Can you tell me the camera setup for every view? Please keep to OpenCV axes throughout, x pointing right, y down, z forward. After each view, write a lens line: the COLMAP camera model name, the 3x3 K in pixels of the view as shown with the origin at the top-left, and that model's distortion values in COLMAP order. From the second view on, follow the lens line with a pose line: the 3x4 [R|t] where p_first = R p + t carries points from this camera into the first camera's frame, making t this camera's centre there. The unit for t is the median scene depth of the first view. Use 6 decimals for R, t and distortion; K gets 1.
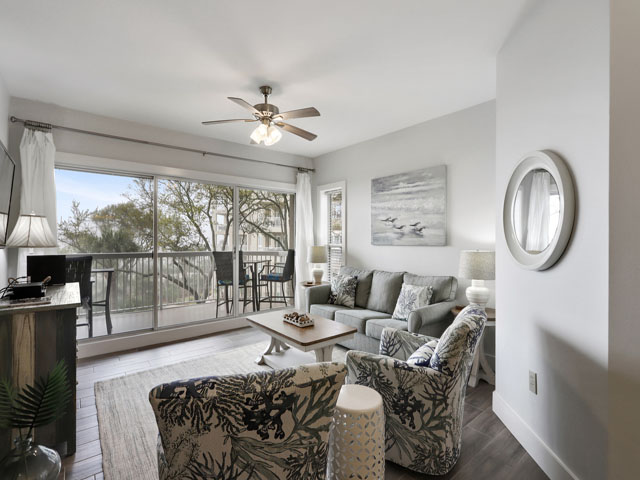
lens RADIAL K [[314.7, 0, 321.0], [0, 314.7, 241.2], [0, 0, 1]] dist [0.000084, -0.000381]
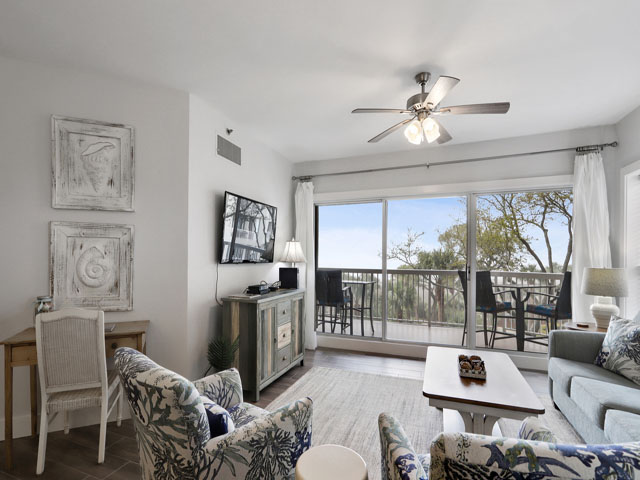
lens RADIAL K [[318.6, 0, 309.0], [0, 318.6, 259.5], [0, 0, 1]] dist [0.000952, 0.000170]
pose [[0.478470, 0.007812, -0.878069, 0.275486], [-0.007945, 0.999958, 0.004566, 0.000199], [0.878068, 0.004792, 0.478512, 0.215681]]
